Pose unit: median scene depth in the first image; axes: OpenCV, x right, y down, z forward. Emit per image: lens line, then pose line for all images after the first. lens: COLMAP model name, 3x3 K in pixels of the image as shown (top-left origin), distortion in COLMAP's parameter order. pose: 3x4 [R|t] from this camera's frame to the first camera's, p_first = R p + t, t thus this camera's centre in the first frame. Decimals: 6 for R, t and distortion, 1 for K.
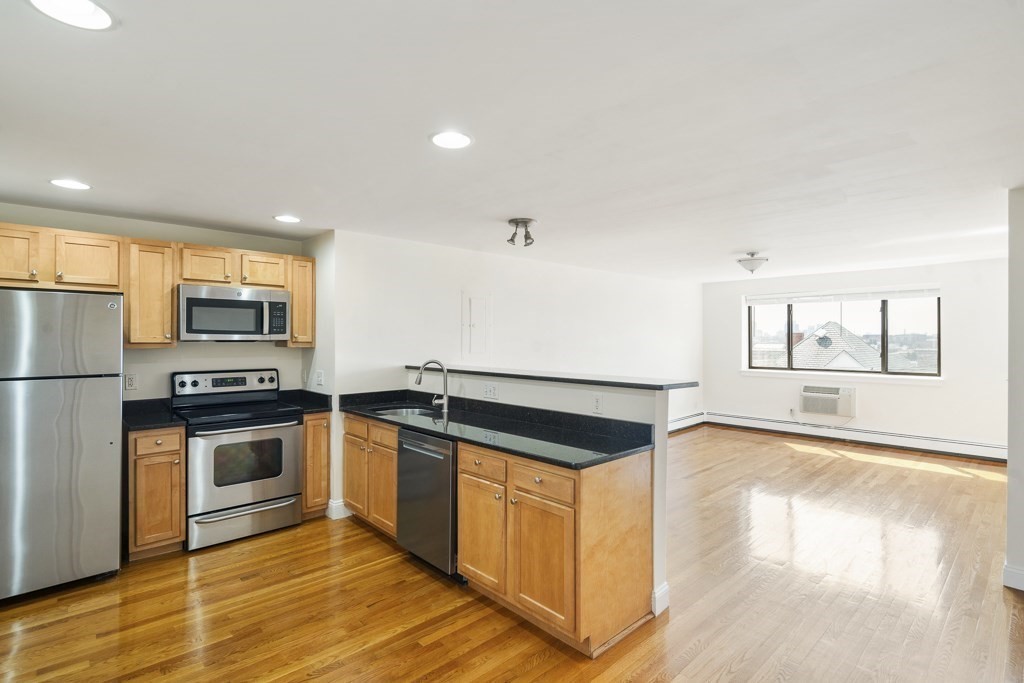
lens RADIAL K [[494.4, 0, 513.3], [0, 494.4, 338.0], [0, 0, 1]] dist [0.004047, -0.003852]
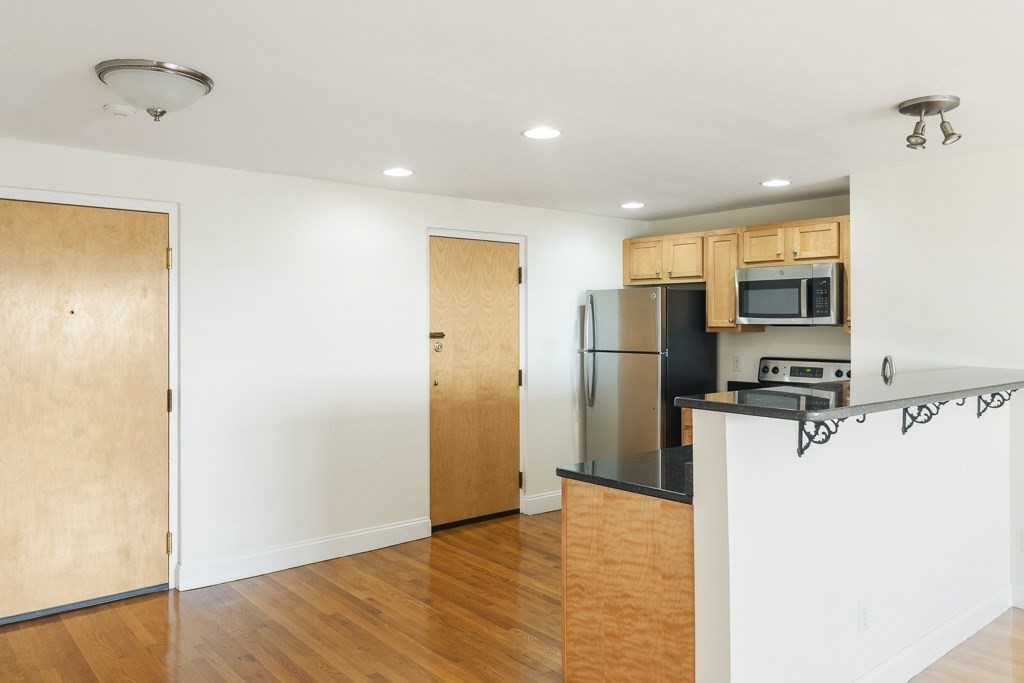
lens RADIAL K [[759.7, 0, 516.7], [0, 759.7, 332.4], [0, 0, 1]] dist [0.001628, 0.005015]
pose [[-0.050538, 0.011115, -0.998660, 0.815531], [0.003636, 0.999933, 0.010945, 0.001892], [0.998716, -0.003078, -0.050575, 0.572157]]
